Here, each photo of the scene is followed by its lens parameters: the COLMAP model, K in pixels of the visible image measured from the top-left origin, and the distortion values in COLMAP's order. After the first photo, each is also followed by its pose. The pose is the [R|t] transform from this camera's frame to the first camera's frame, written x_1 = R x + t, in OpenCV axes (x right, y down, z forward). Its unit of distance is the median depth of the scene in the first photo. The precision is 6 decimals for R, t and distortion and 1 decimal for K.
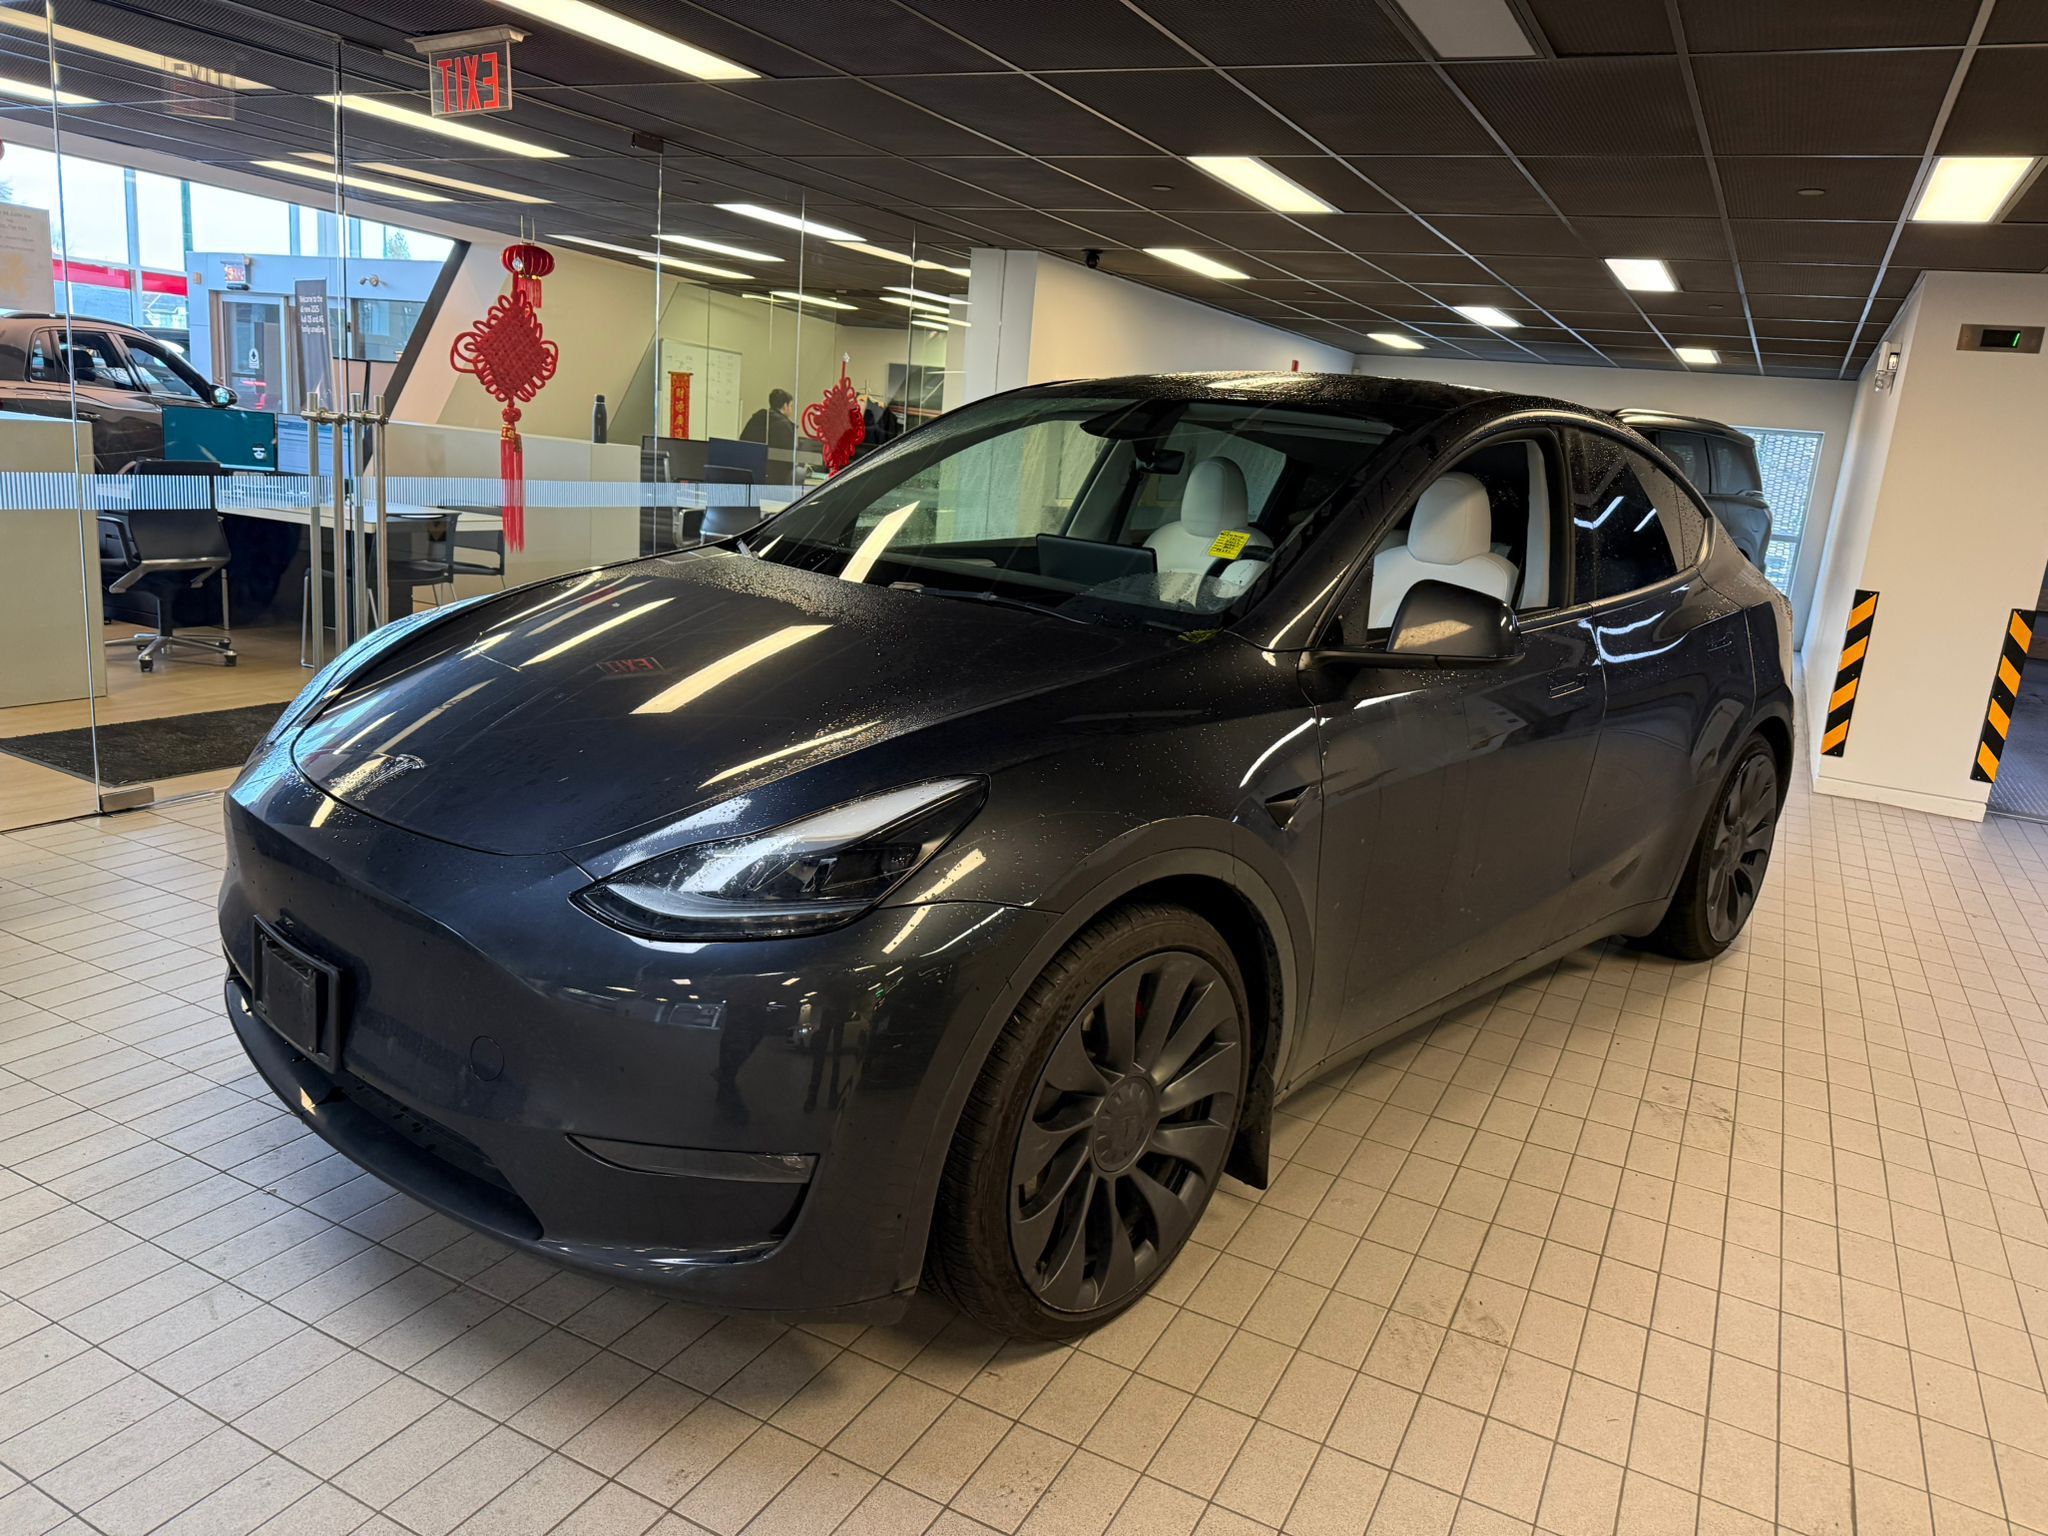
lens RADIAL K [[1459.1, 0, 1025.8], [0, 1459.1, 771.8], [0, 0, 1]] dist [0.021174, -0.034305]
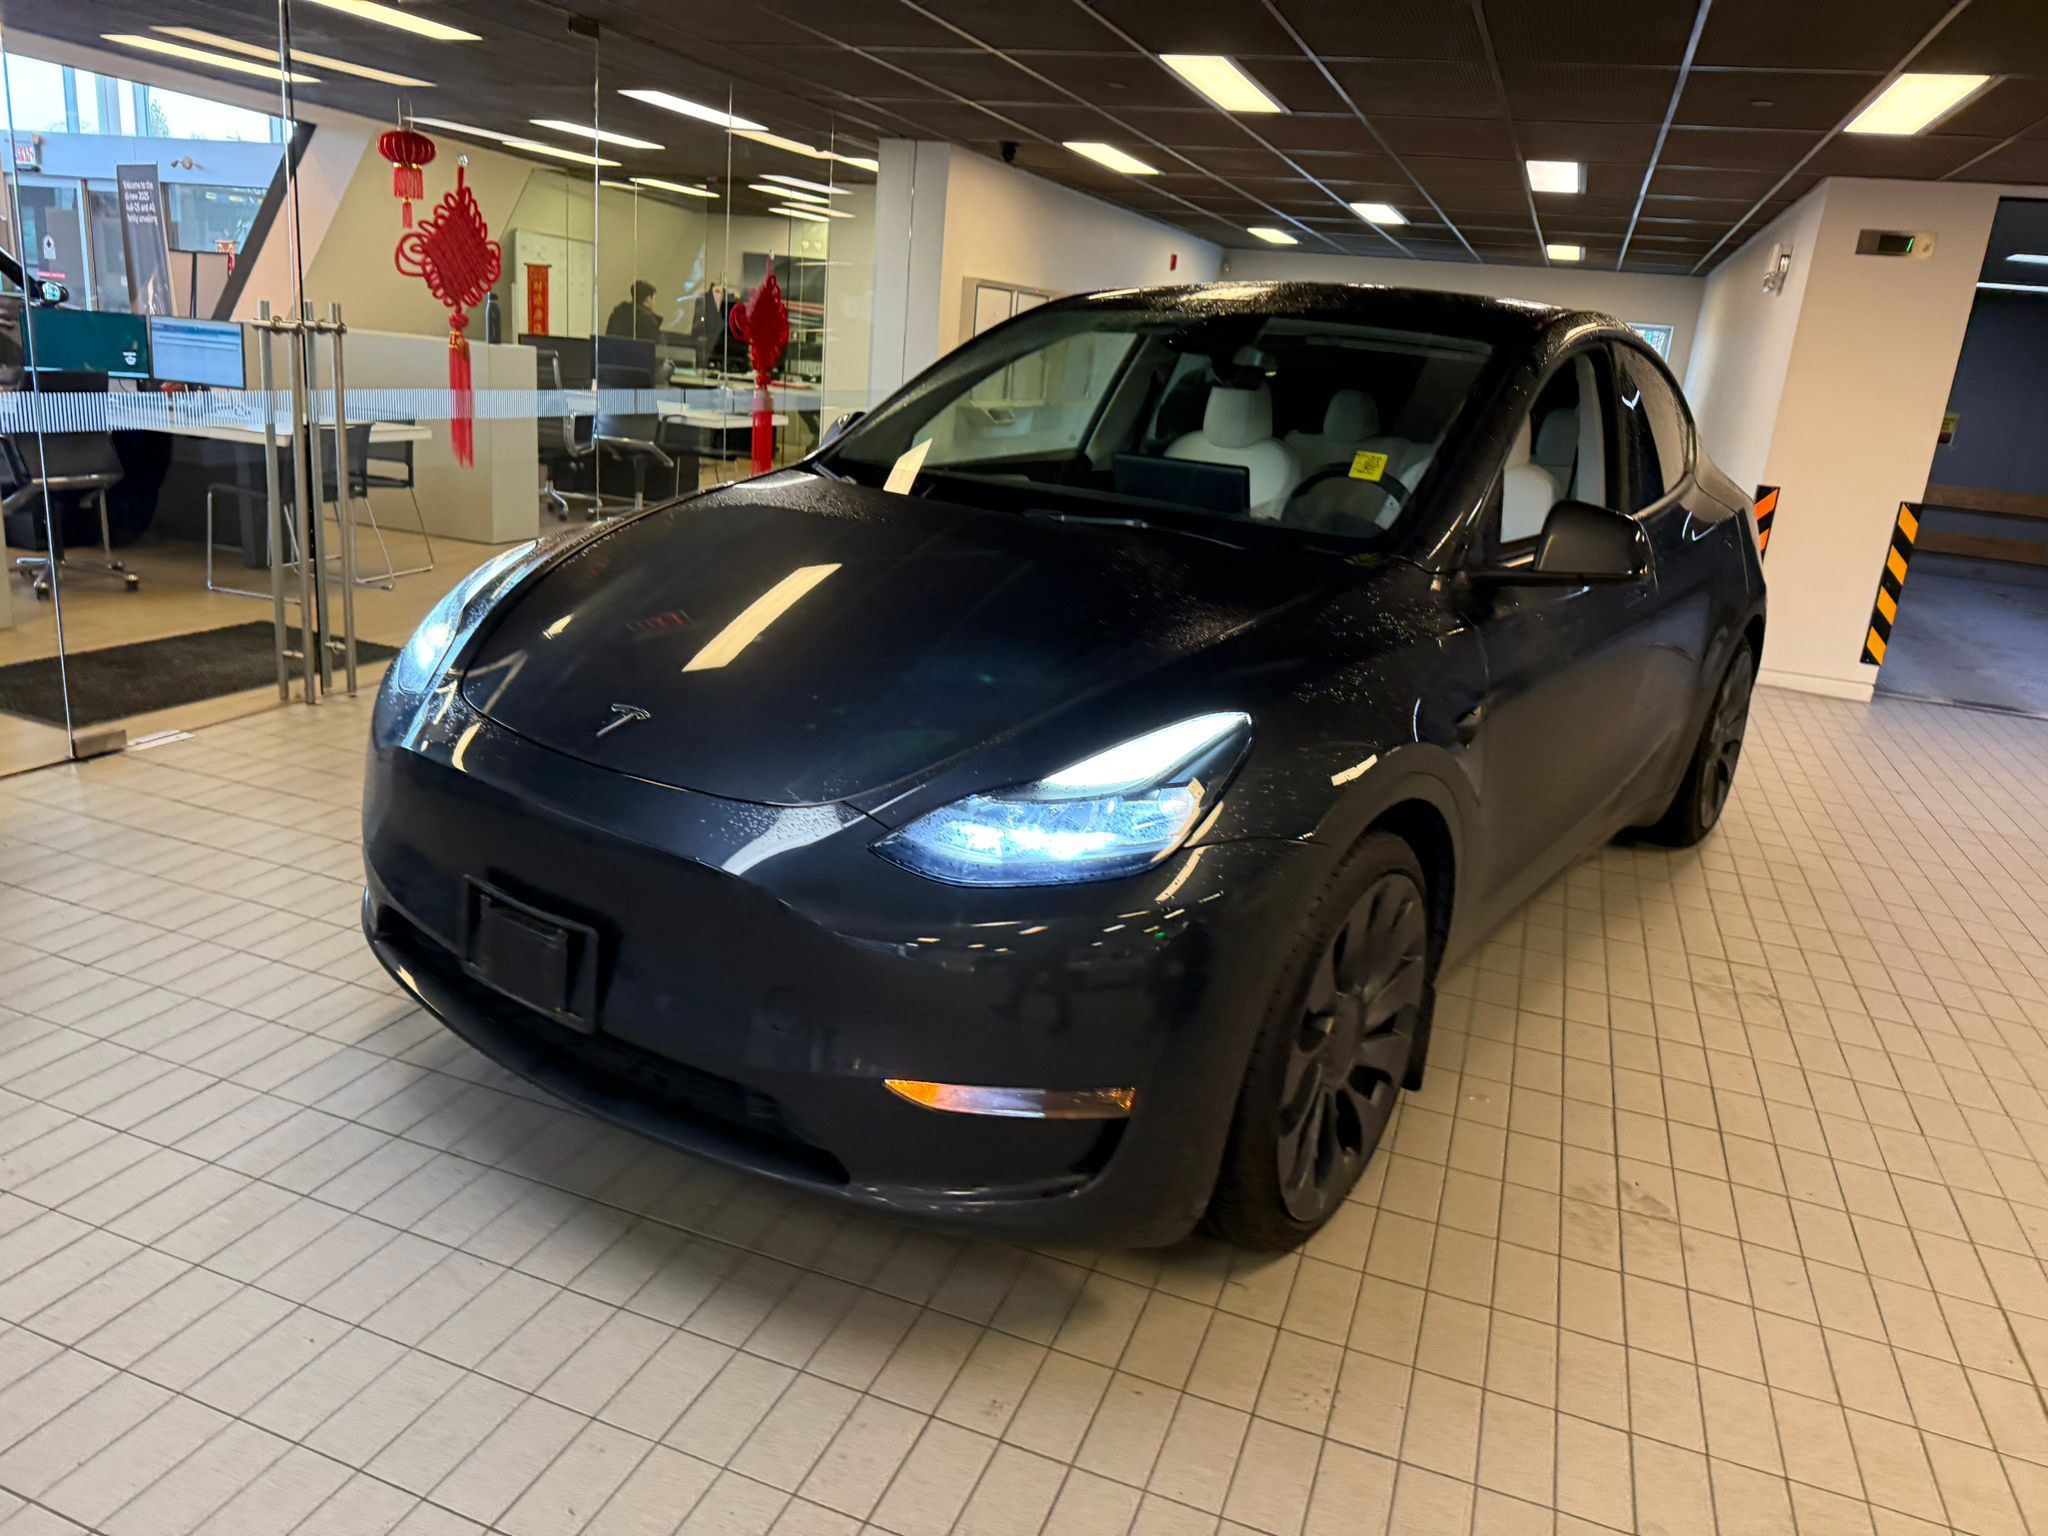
lens RADIAL K [[1459.1, 0, 990.9], [0, 1459.1, 757.5], [0, 0, 1]] dist [0.021174, -0.034305]
pose [[0.993545, -0.033813, 0.108284, -0.182339], [0.026924, 0.997557, 0.064463, -0.020448], [-0.110199, -0.061132, 0.992028, 0.006938]]
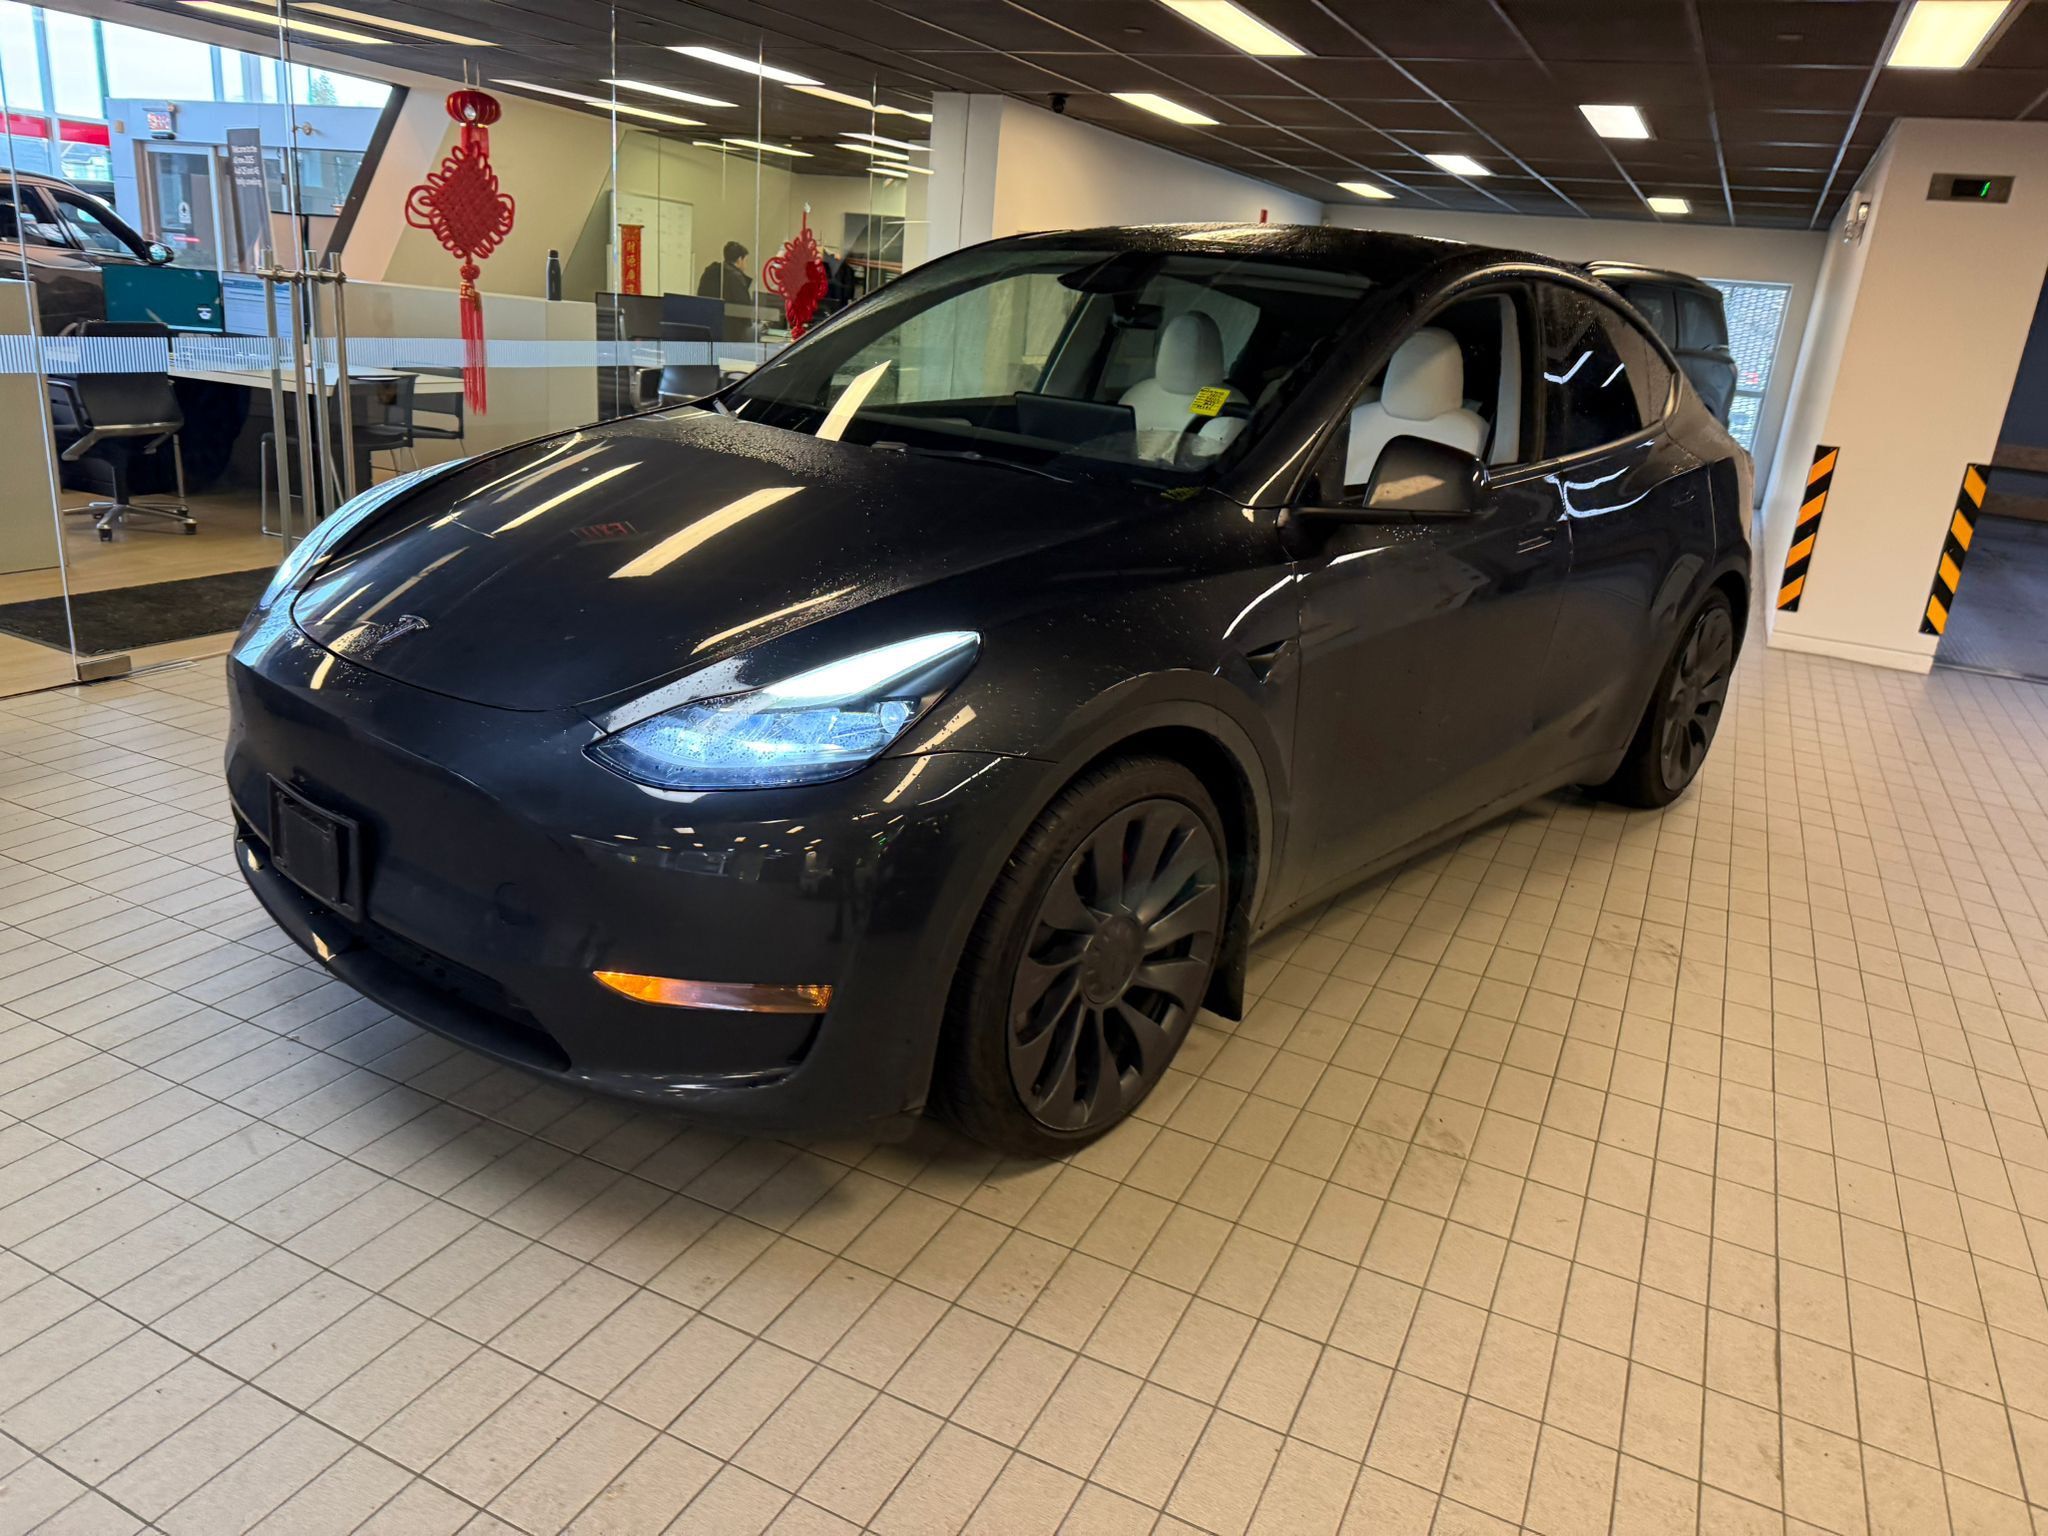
lens RADIAL K [[1459.1, 0, 1022.6], [0, 1459.1, 780.6], [0, 0, 1]] dist [0.021174, -0.034305]
pose [[0.999652, -0.011936, 0.023519, -0.013022], [0.009597, 0.995219, 0.097194, 0.004982], [-0.024566, -0.096935, 0.994988, -0.025266]]
